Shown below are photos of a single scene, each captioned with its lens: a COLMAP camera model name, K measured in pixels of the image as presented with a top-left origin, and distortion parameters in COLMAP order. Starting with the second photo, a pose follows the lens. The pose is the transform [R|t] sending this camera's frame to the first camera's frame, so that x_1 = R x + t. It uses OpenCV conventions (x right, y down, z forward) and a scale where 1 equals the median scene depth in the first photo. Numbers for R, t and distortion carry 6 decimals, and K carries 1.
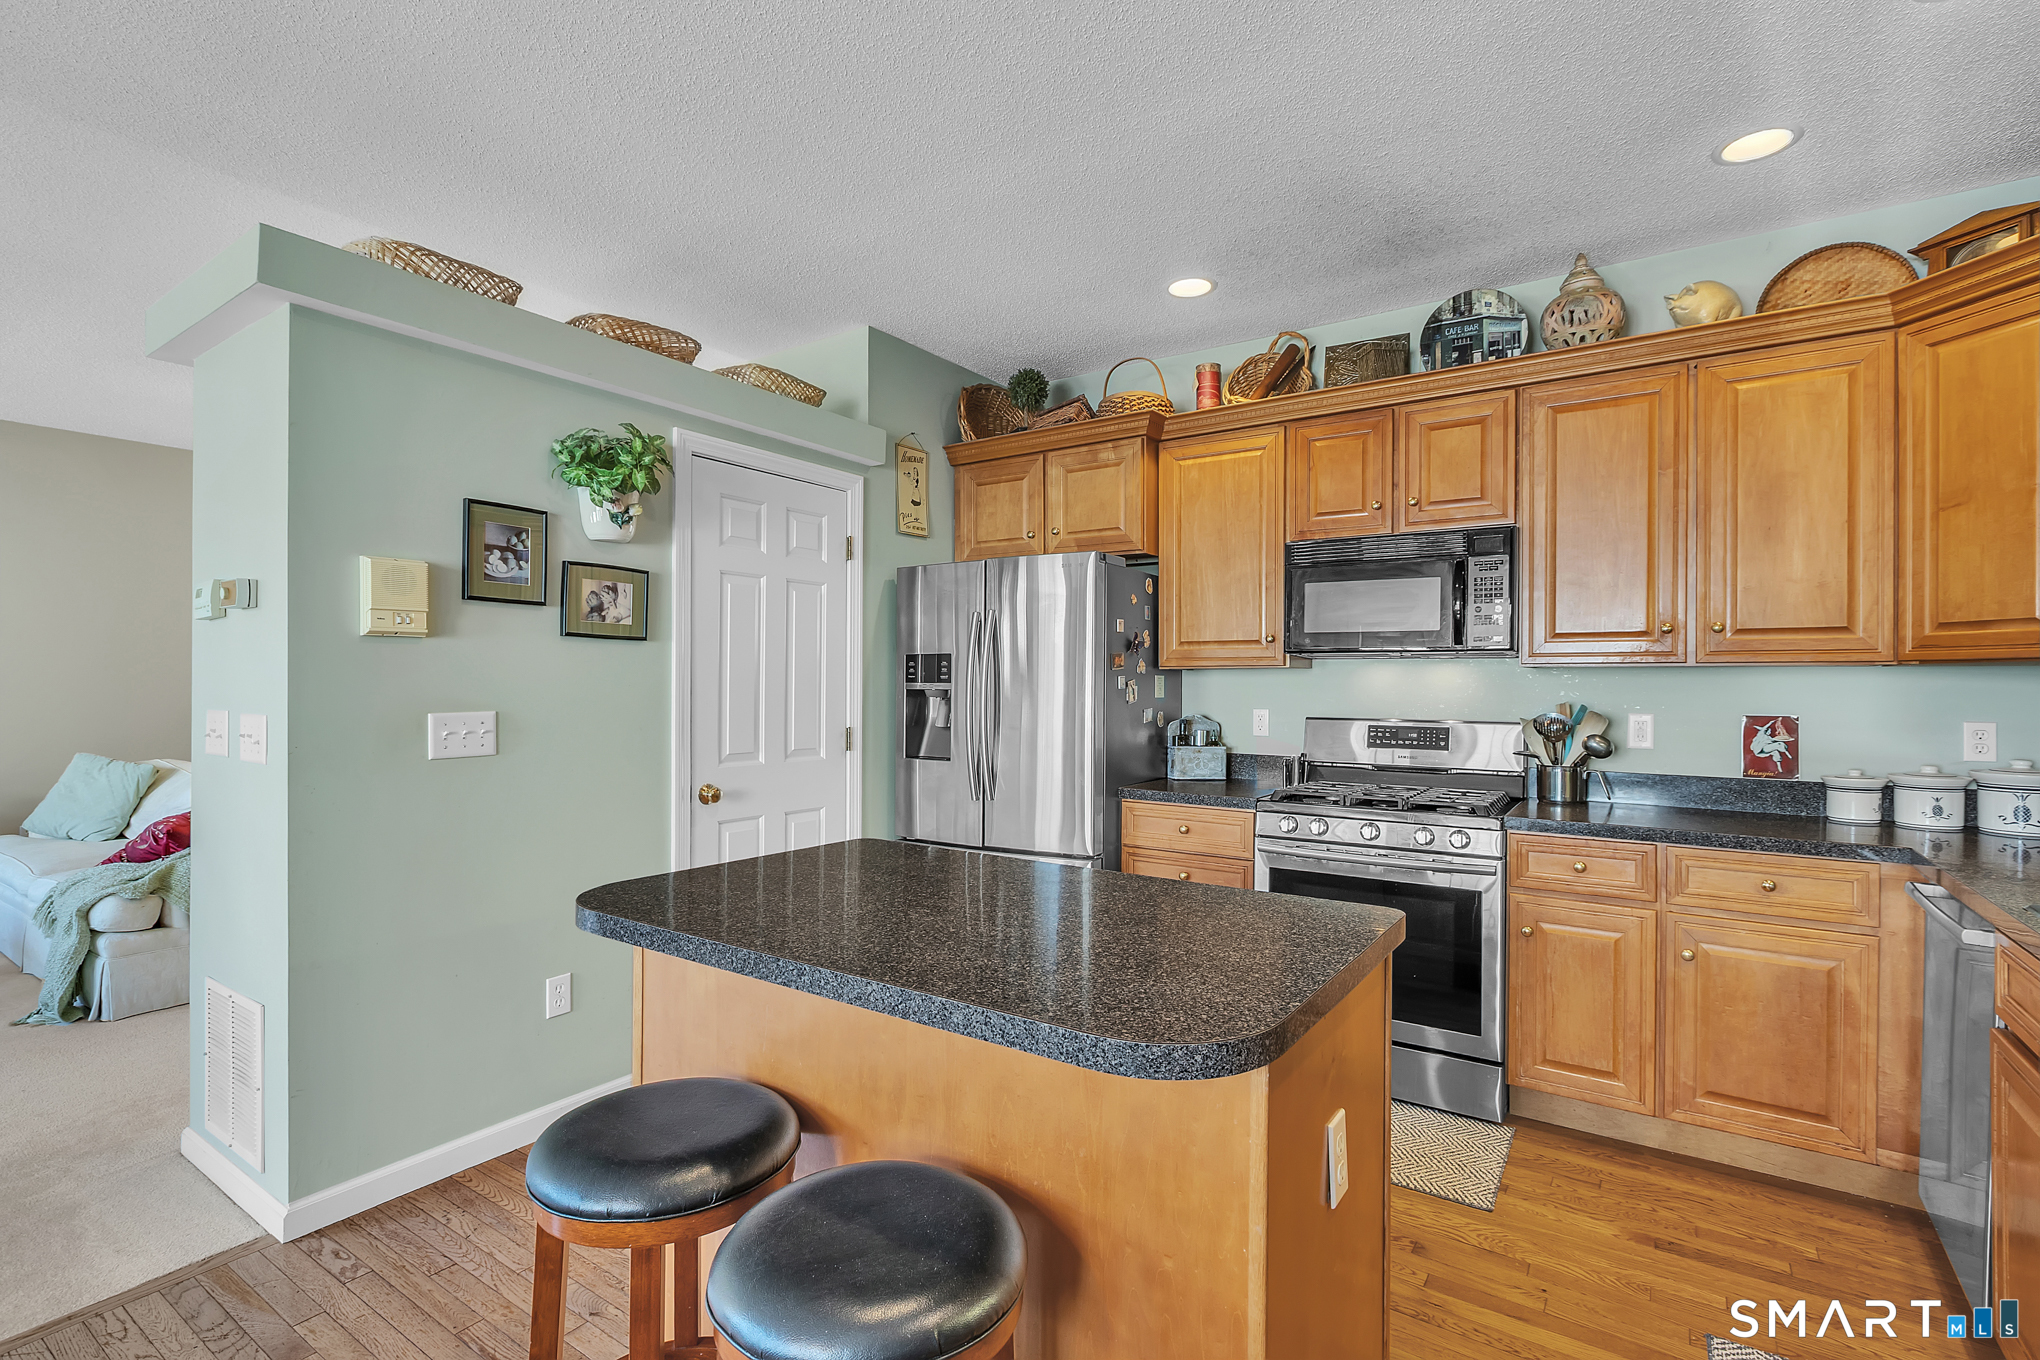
lens RADIAL K [[939.1, 0, 1020.0], [0, 939.1, 680.0], [0, 0, 1]] dist [-0.002909, -0.000428]
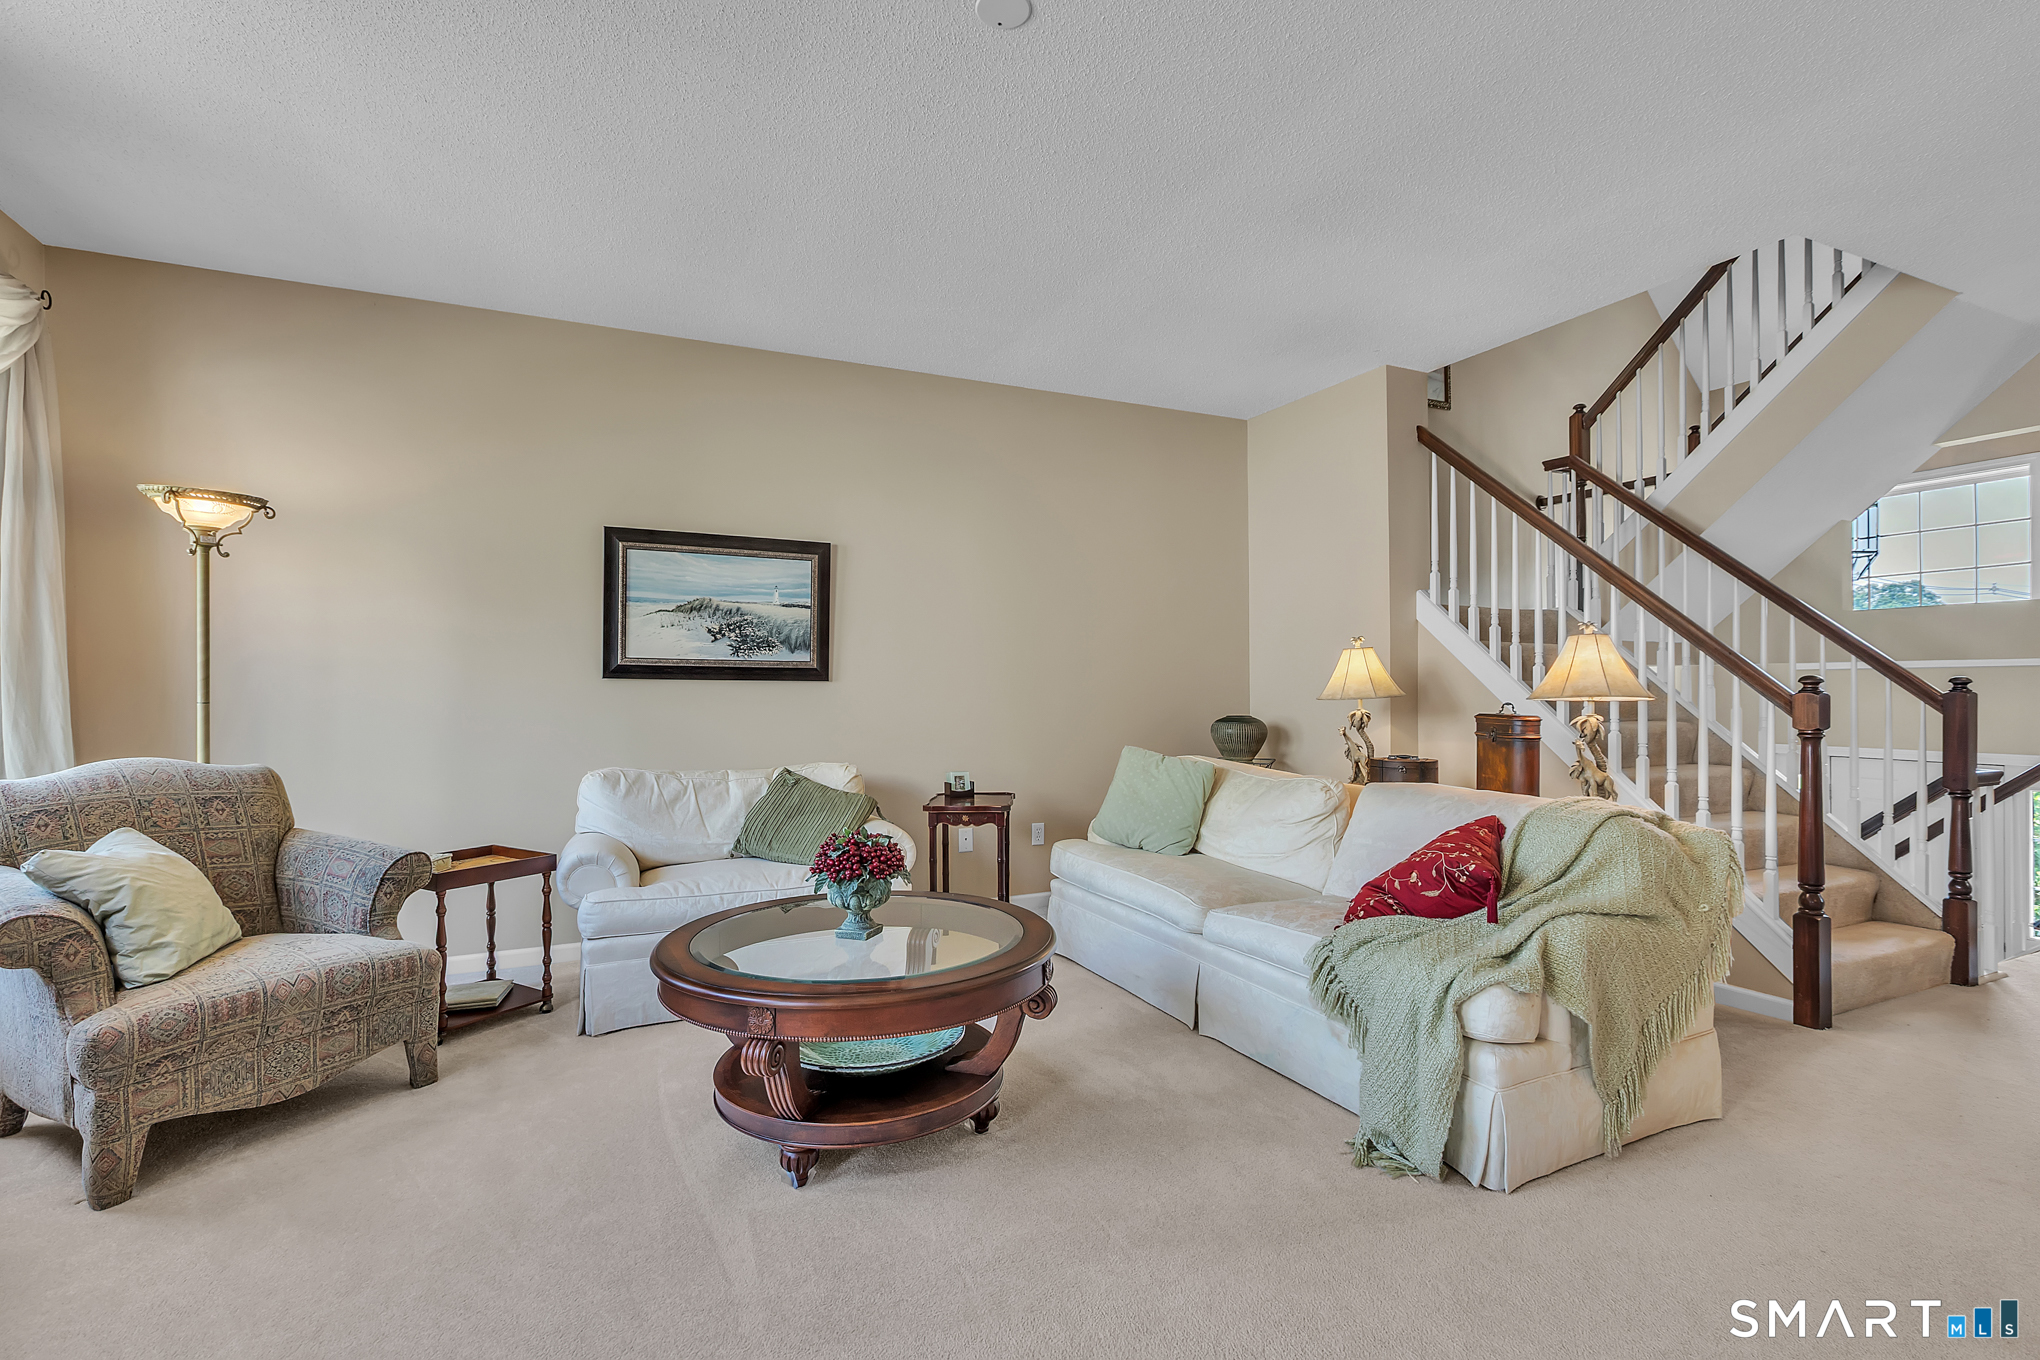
lens RADIAL K [[919.4, 0, 1017.8], [0, 919.4, 682.2], [0, 0, 1]] dist [-0.000835, 0.000371]
pose [[0.859319, -0.014512, -0.511234, -1.098092], [0.013018, 0.999894, -0.006502, 0.039150], [0.511274, -0.001068, 0.859417, 0.384340]]
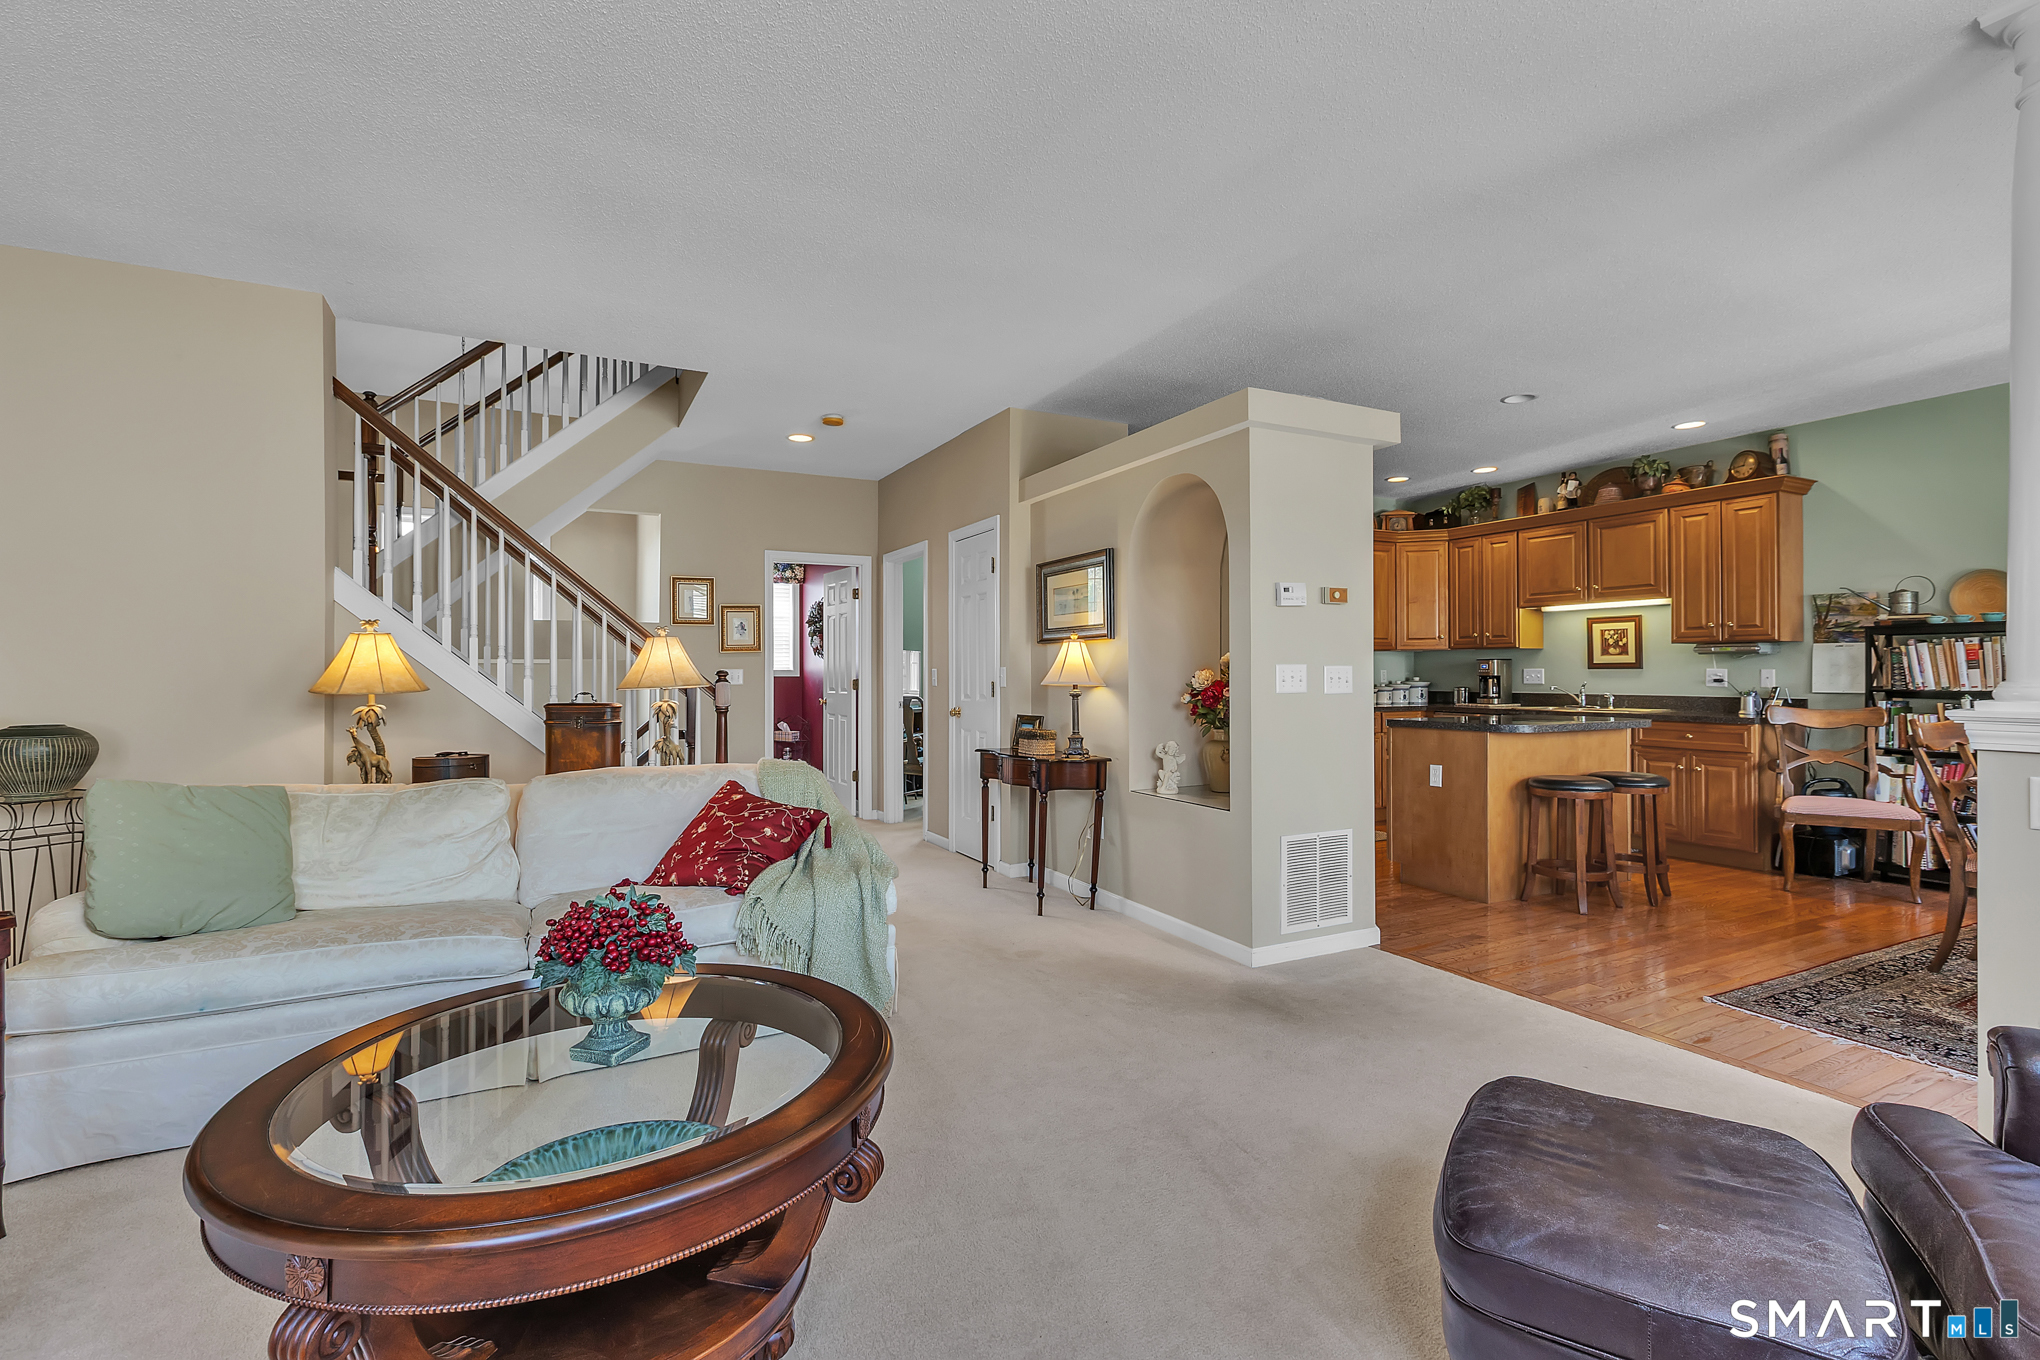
lens RADIAL K [[937.3, 0, 1003.4], [0, 937.3, 670.3], [0, 0, 1]] dist [-0.001593, -0.000157]
pose [[0.476920, -0.003967, 0.878938, -2.027153], [0.001361, 0.999992, 0.003775, 0.029129], [-0.878946, -0.000604, 0.476921, 0.550199]]
